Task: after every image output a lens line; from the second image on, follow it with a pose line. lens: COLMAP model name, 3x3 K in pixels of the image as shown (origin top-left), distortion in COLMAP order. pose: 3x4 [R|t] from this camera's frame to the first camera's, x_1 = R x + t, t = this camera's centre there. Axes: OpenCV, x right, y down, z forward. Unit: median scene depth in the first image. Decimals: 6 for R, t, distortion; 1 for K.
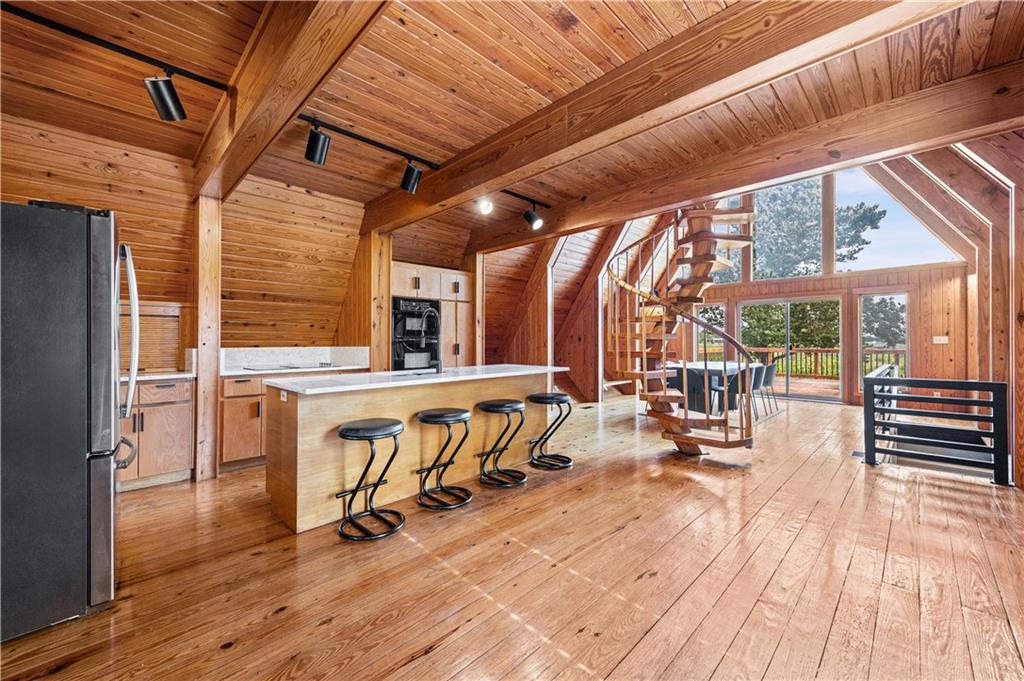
lens RADIAL K [[401.5, 0, 513.7], [0, 401.5, 339.6], [0, 0, 1]] dist [0.011455, -0.003183]
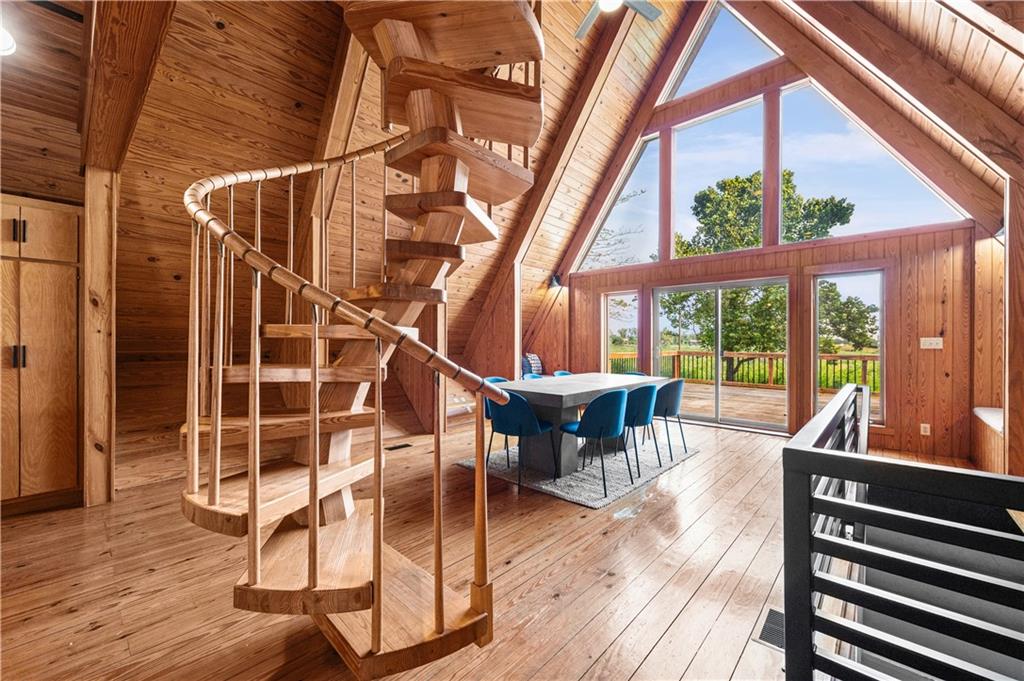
lens RADIAL K [[401.5, 0, 513.7], [0, 401.5, 339.6], [0, 0, 1]] dist [0.011455, -0.003183]
pose [[0.998932, 0.006333, 0.045765, 0.528216], [-0.006232, 0.999978, -0.002352, 0.001074], [-0.045779, 0.002064, 0.998949, 0.566969]]
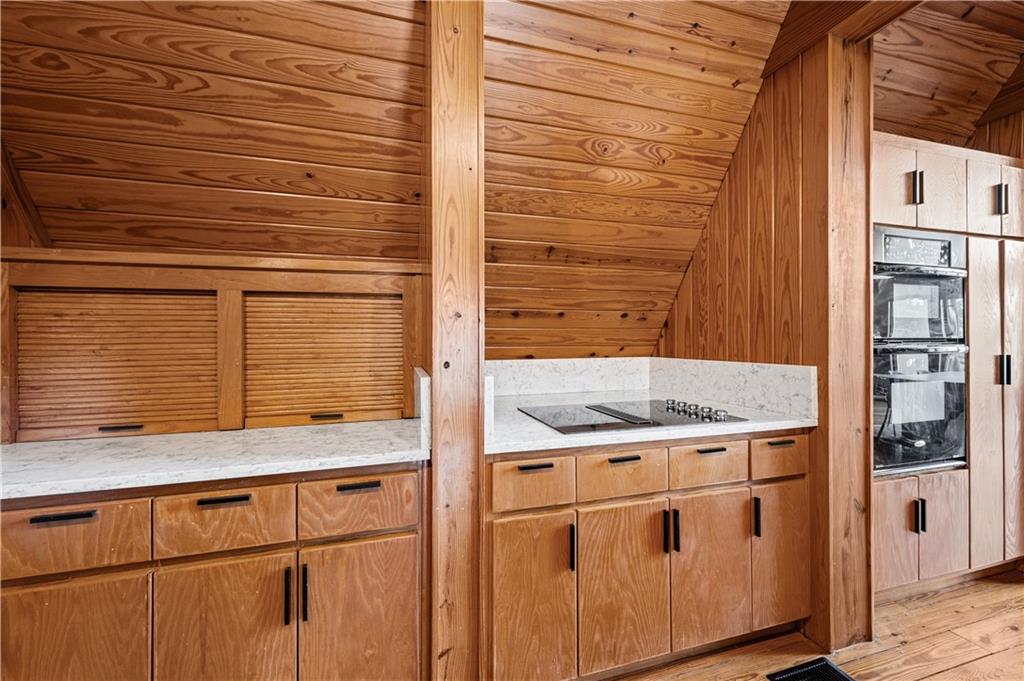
lens RADIAL K [[401.5, 0, 513.7], [0, 401.5, 339.6], [0, 0, 1]] dist [0.011455, -0.003183]
pose [[0.876951, -0.005919, -0.480544, -0.420768], [0.008007, 0.999965, 0.002296, -0.007819], [0.480513, -0.005861, 0.876968, 0.553991]]
